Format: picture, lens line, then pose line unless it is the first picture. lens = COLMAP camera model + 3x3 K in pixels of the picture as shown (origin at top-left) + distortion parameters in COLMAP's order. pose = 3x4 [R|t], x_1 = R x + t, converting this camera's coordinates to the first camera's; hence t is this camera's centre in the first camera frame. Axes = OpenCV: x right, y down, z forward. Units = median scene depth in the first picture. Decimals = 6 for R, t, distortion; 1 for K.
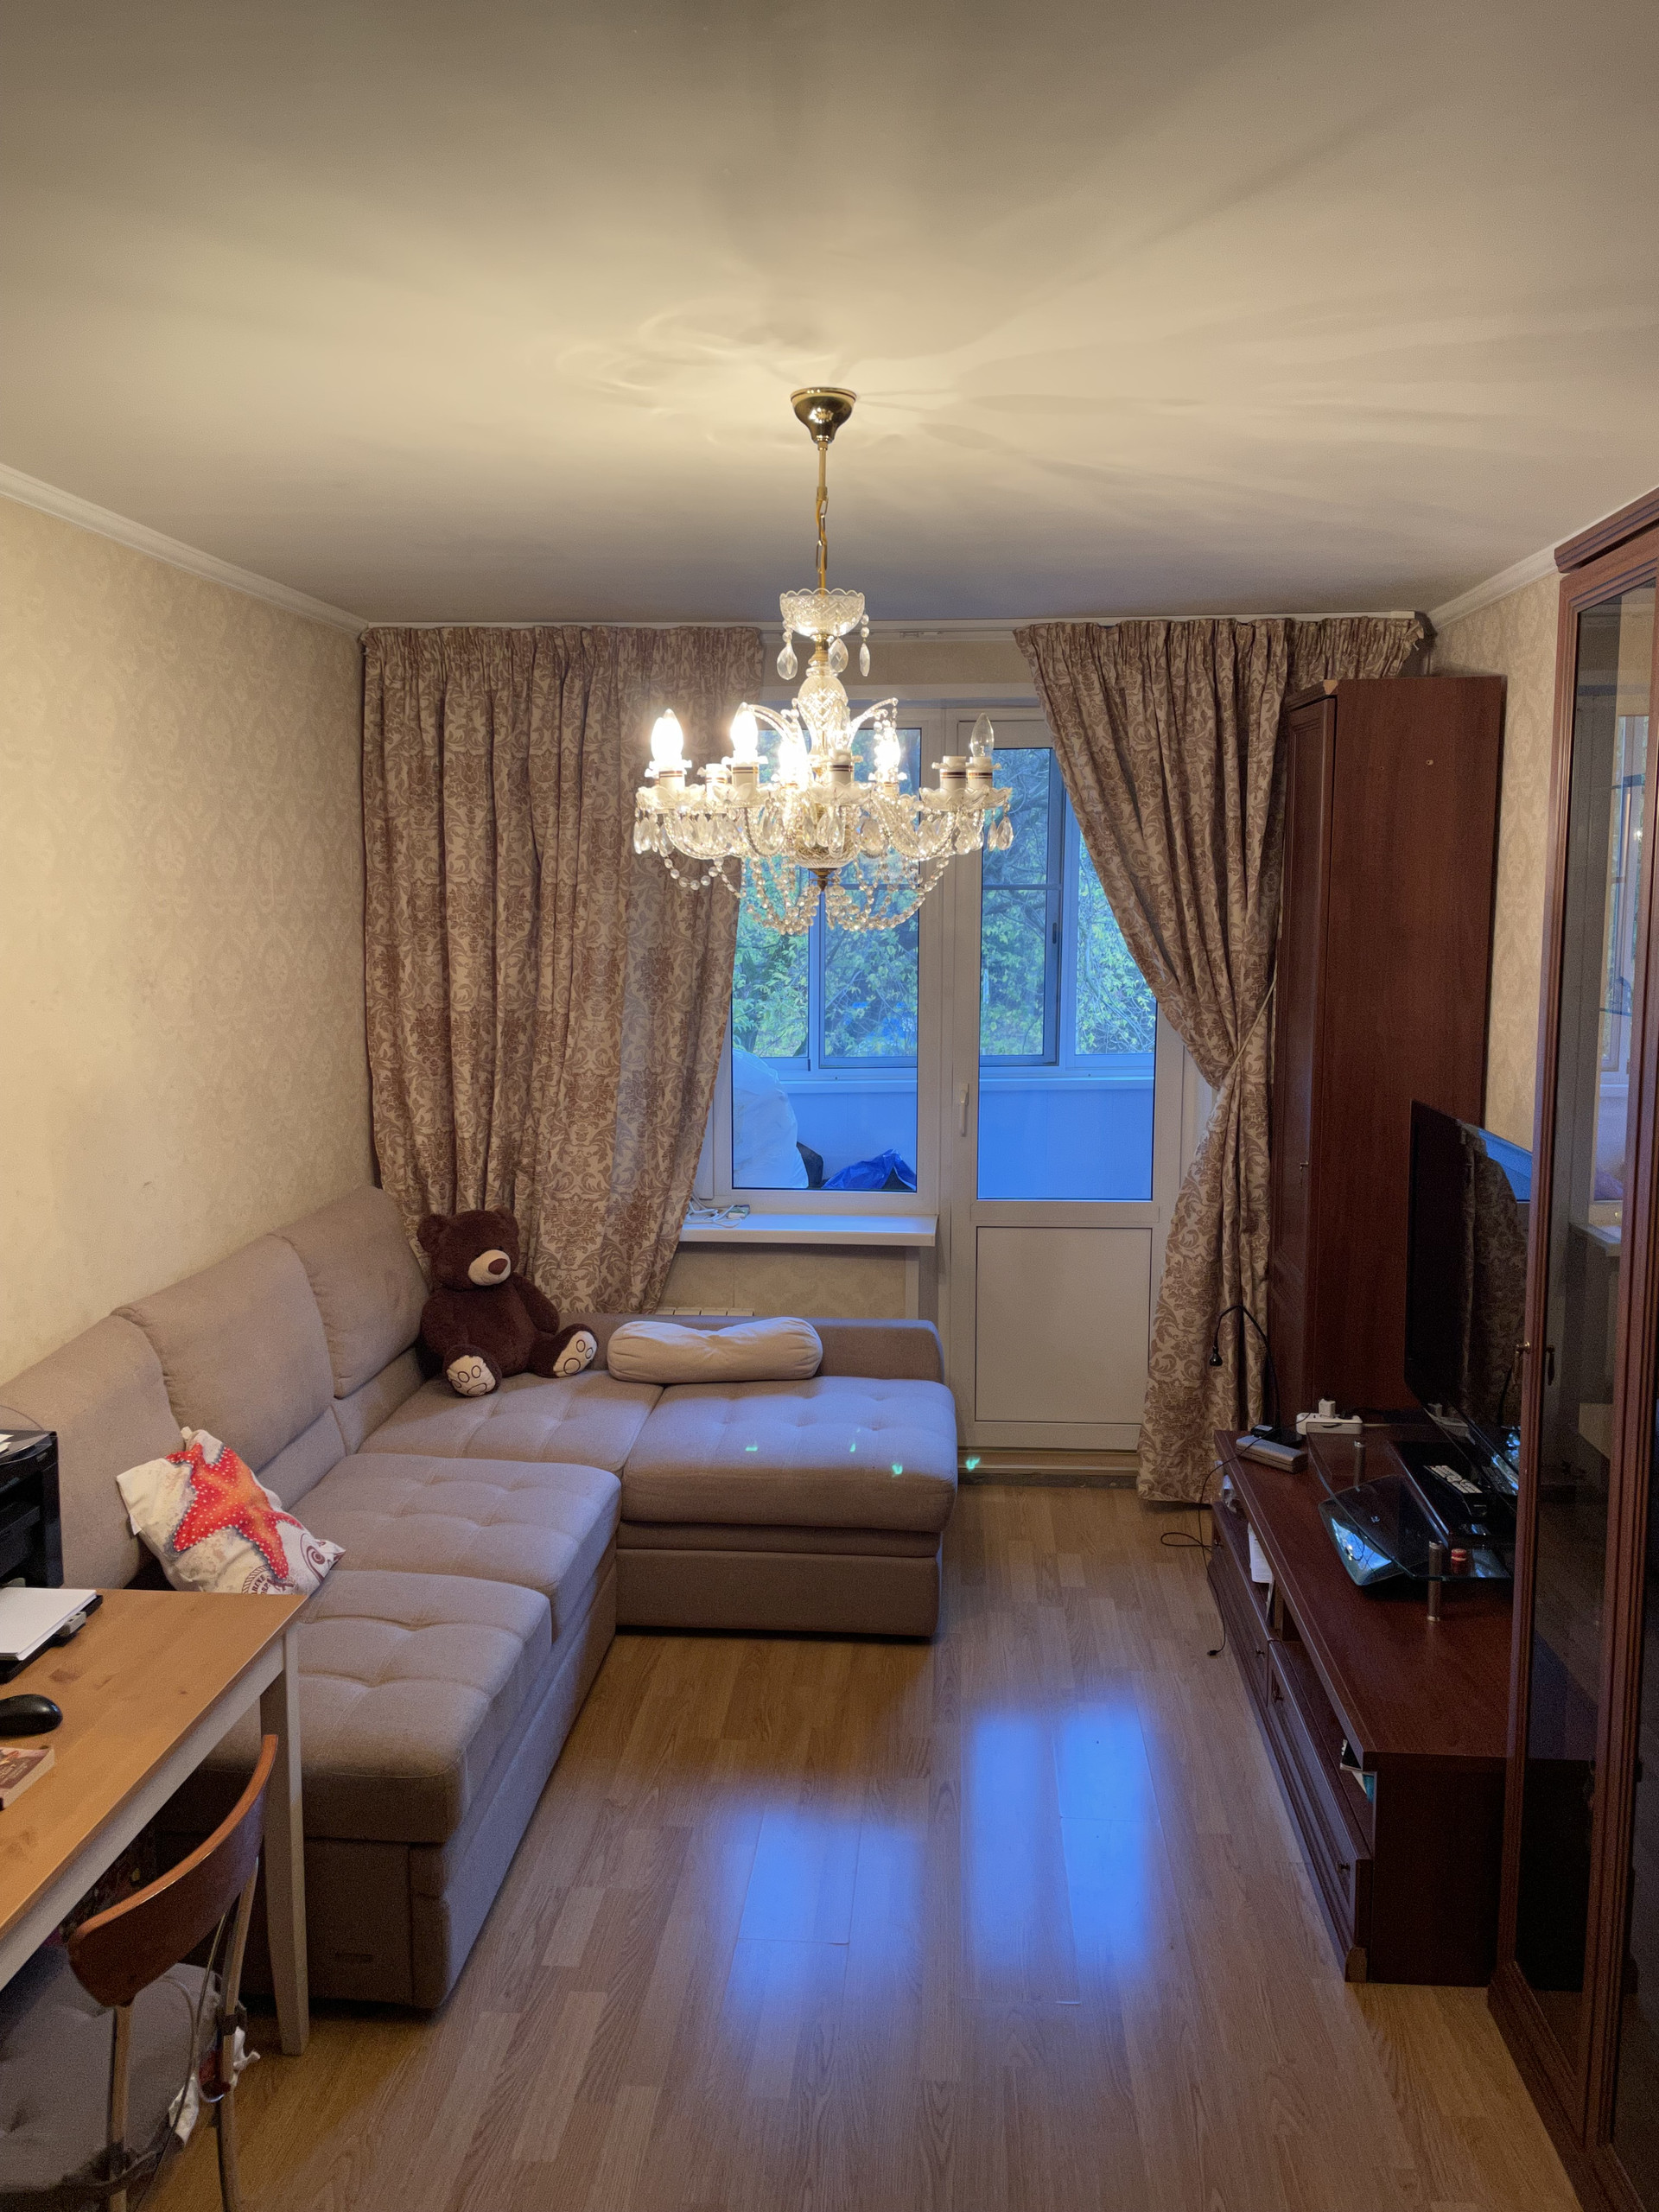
lens RADIAL K [[1664.6, 0, 827.4], [0, 1664.6, 1091.3], [0, 0, 1]] dist [0.071859, -0.092488]
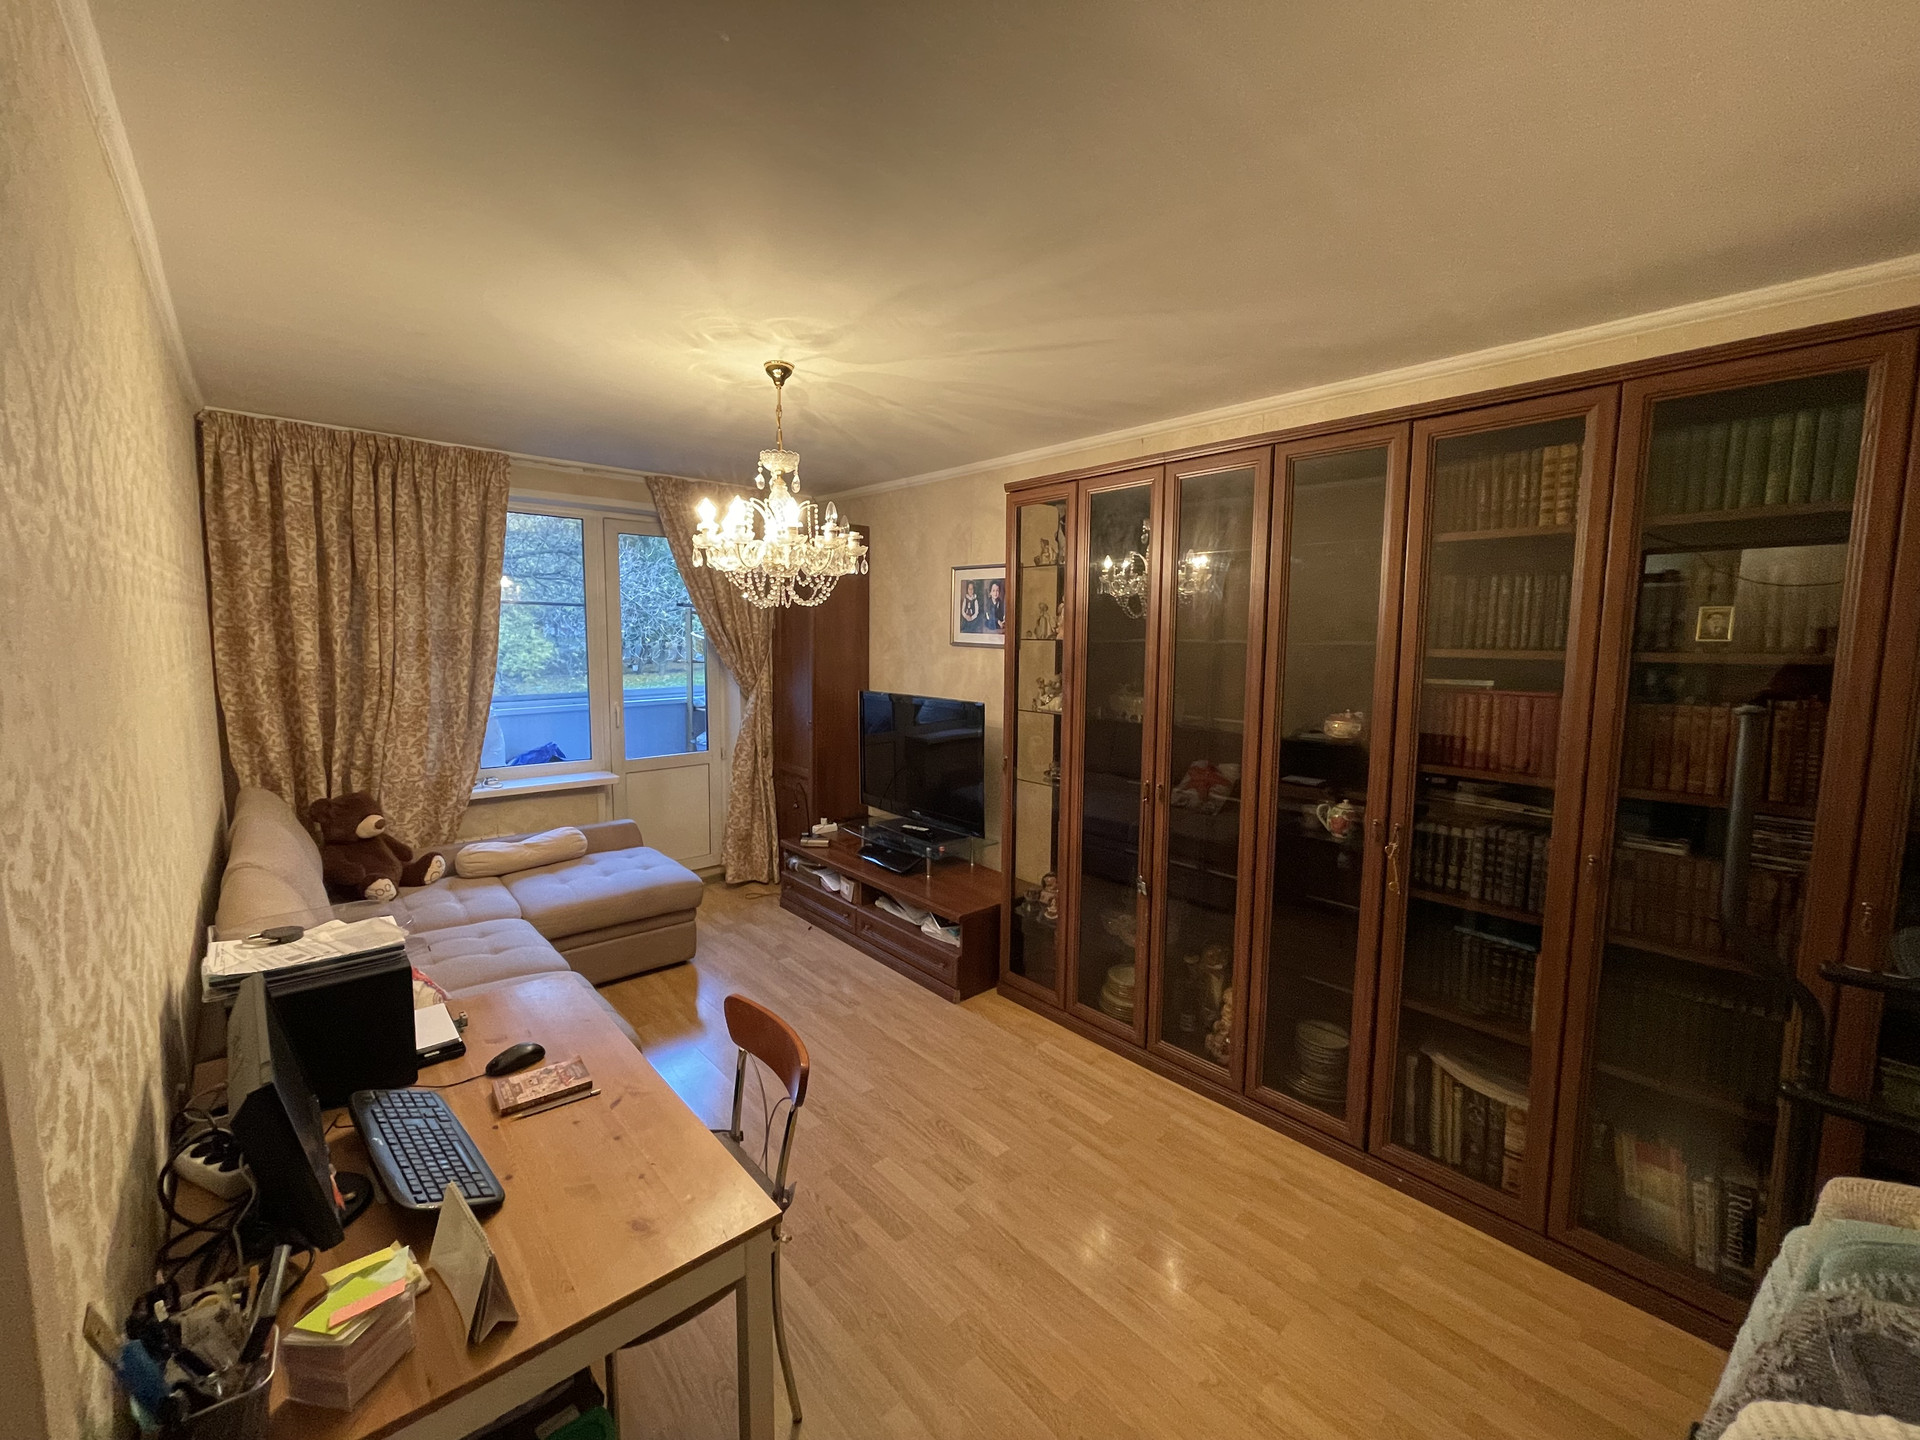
lens RADIAL K [[782.0, 0, 952.9], [0, 782.0, 721.2], [0, 0, 1]] dist [0.001203, -0.002551]
pose [[0.693746, -0.071612, 0.716650, -0.331913], [0.073455, 0.996891, 0.028508, 0.023406], [-0.716464, 0.032864, 0.696850, 0.068890]]
